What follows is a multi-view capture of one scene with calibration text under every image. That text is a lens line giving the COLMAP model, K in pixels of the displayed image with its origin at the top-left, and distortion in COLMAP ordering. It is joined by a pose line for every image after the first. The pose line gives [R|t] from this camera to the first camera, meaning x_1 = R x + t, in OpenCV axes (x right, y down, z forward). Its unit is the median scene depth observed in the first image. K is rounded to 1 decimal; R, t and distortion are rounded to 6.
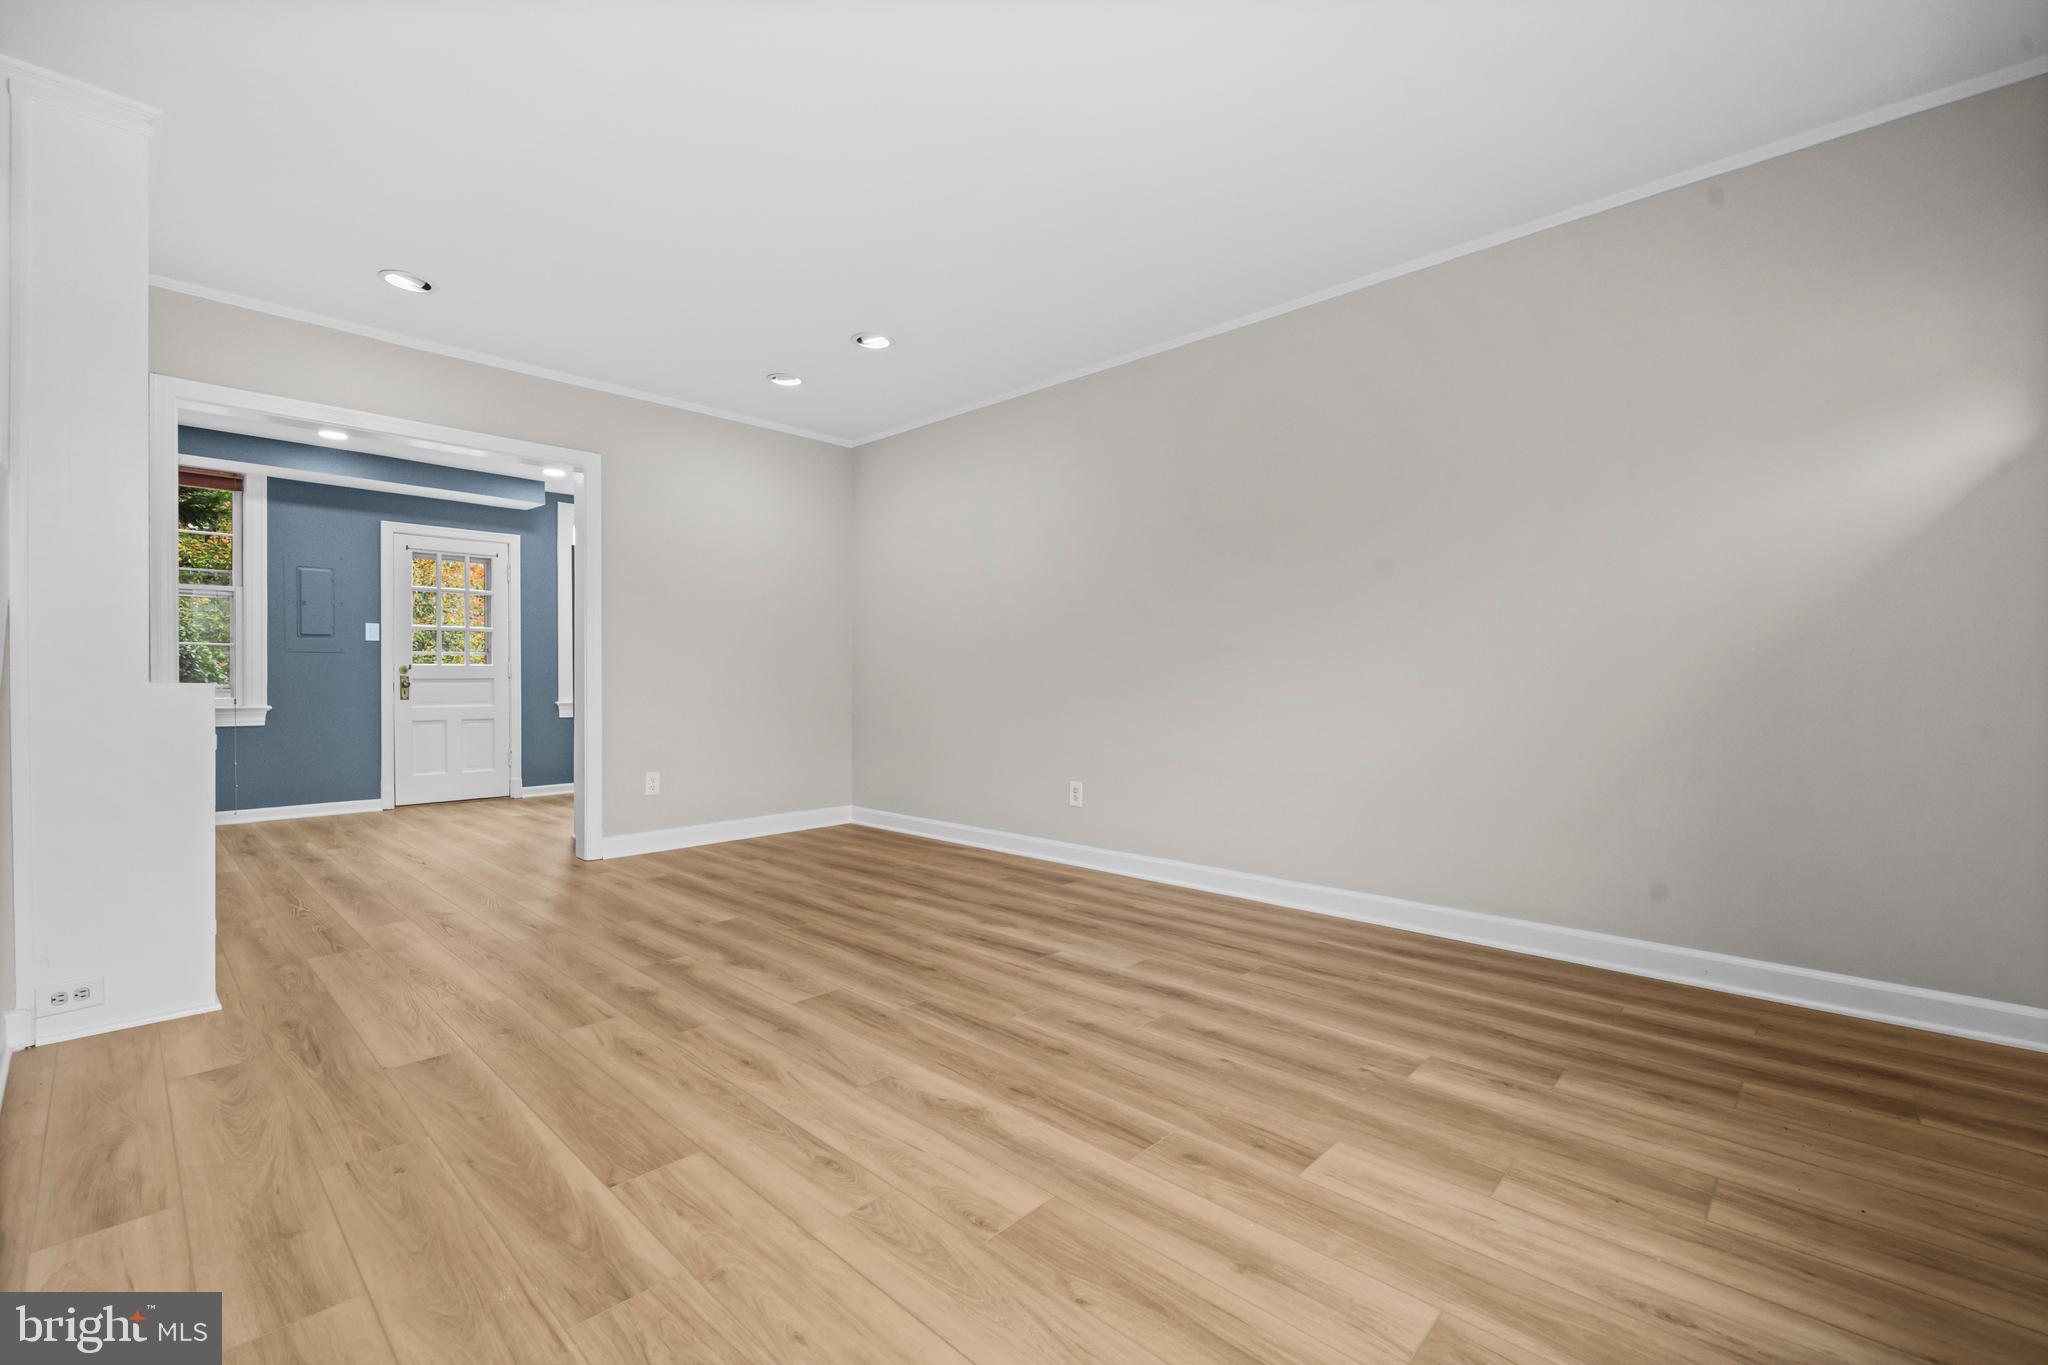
lens RADIAL K [[866.7, 0, 1020.5], [0, 866.7, 682.2], [0, 0, 1]] dist [0.001459, 0.000146]
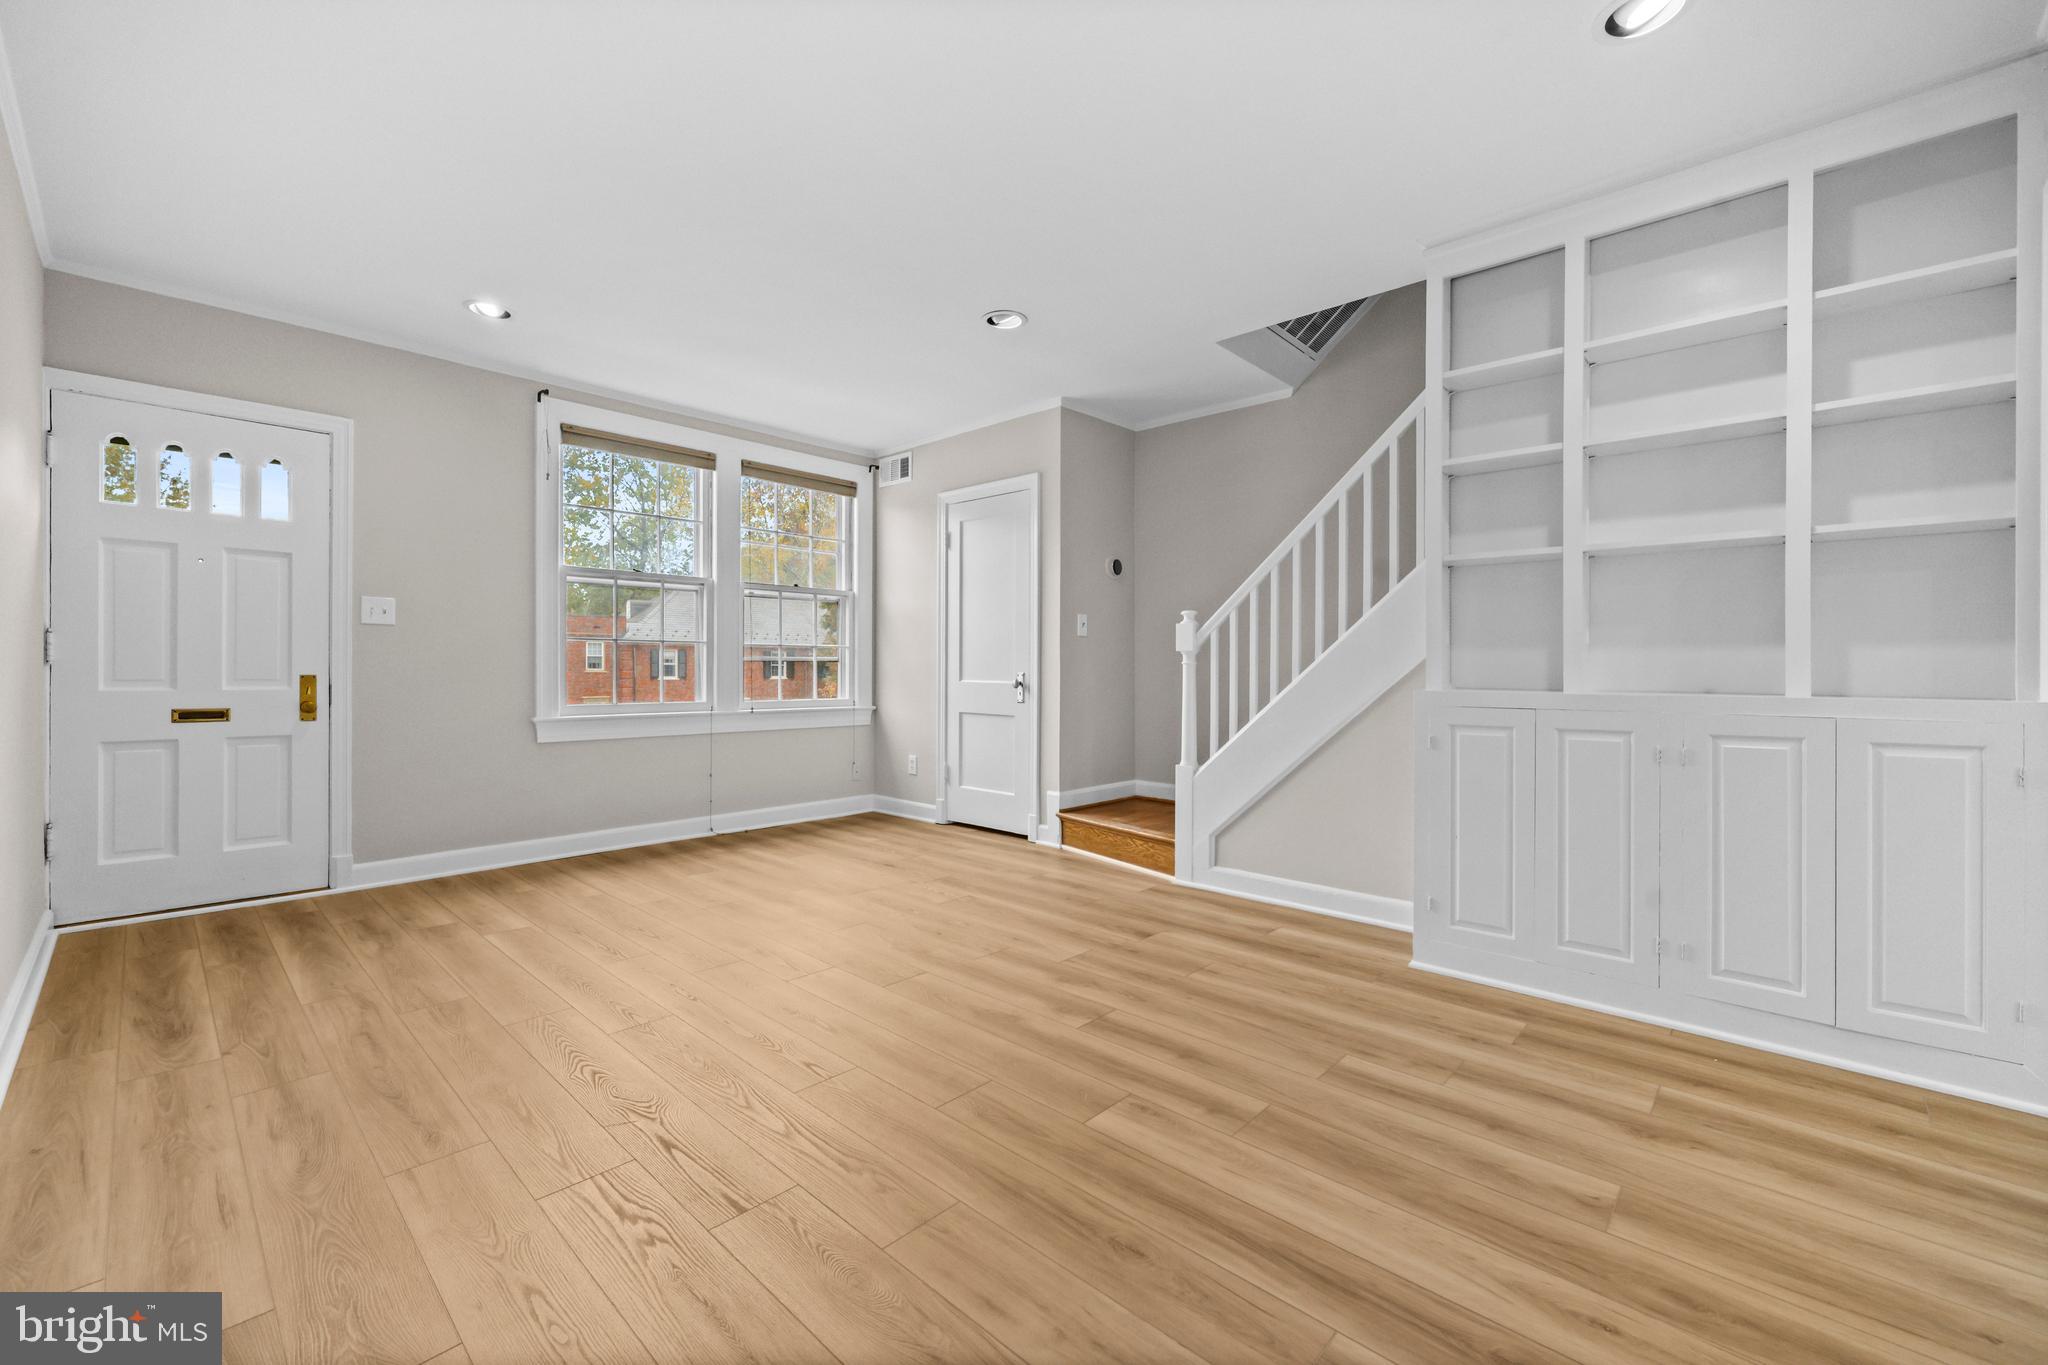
lens RADIAL K [[836.6, 0, 1021.4], [0, 836.6, 671.9], [0, 0, 1]] dist [0.000790, 0.000351]
pose [[-0.999986, -0.001188, -0.005215, -0.329283], [-0.001209, 0.999991, 0.004082, -0.022227], [0.005211, 0.004089, -0.999978, 1.797303]]
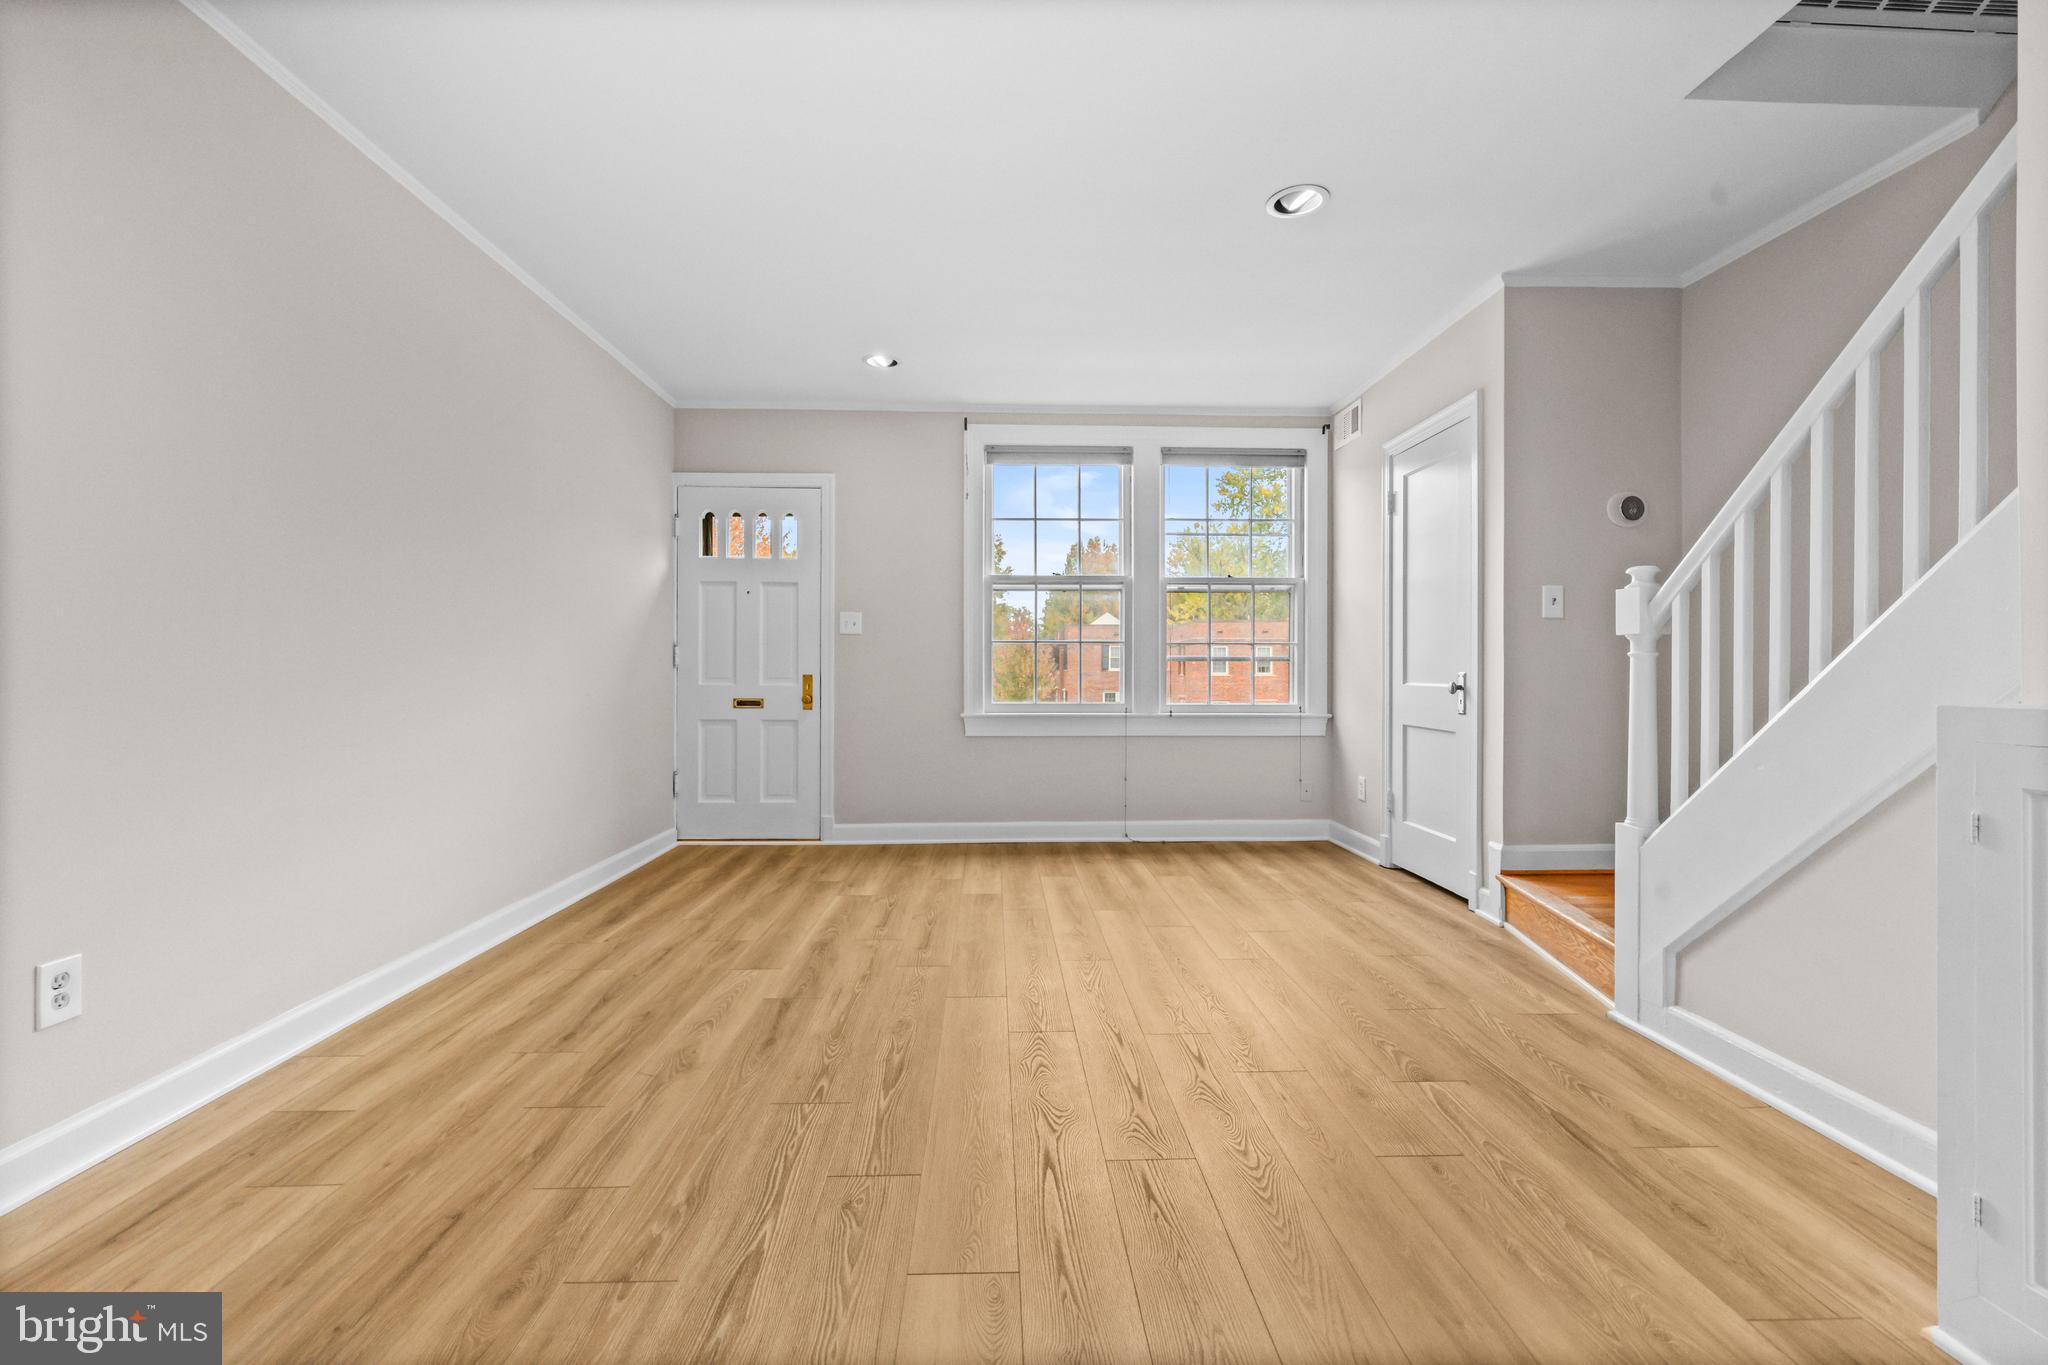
lens RADIAL K [[875.0, 0, 1022.8], [0, 875.0, 677.1], [0, 0, 1]] dist [-0.000910, -0.000068]
pose [[-0.715854, -0.002782, 0.698244, -0.760422], [0.001130, 0.999986, 0.005143, -0.014749], [-0.698249, 0.004471, -0.715841, 1.472868]]
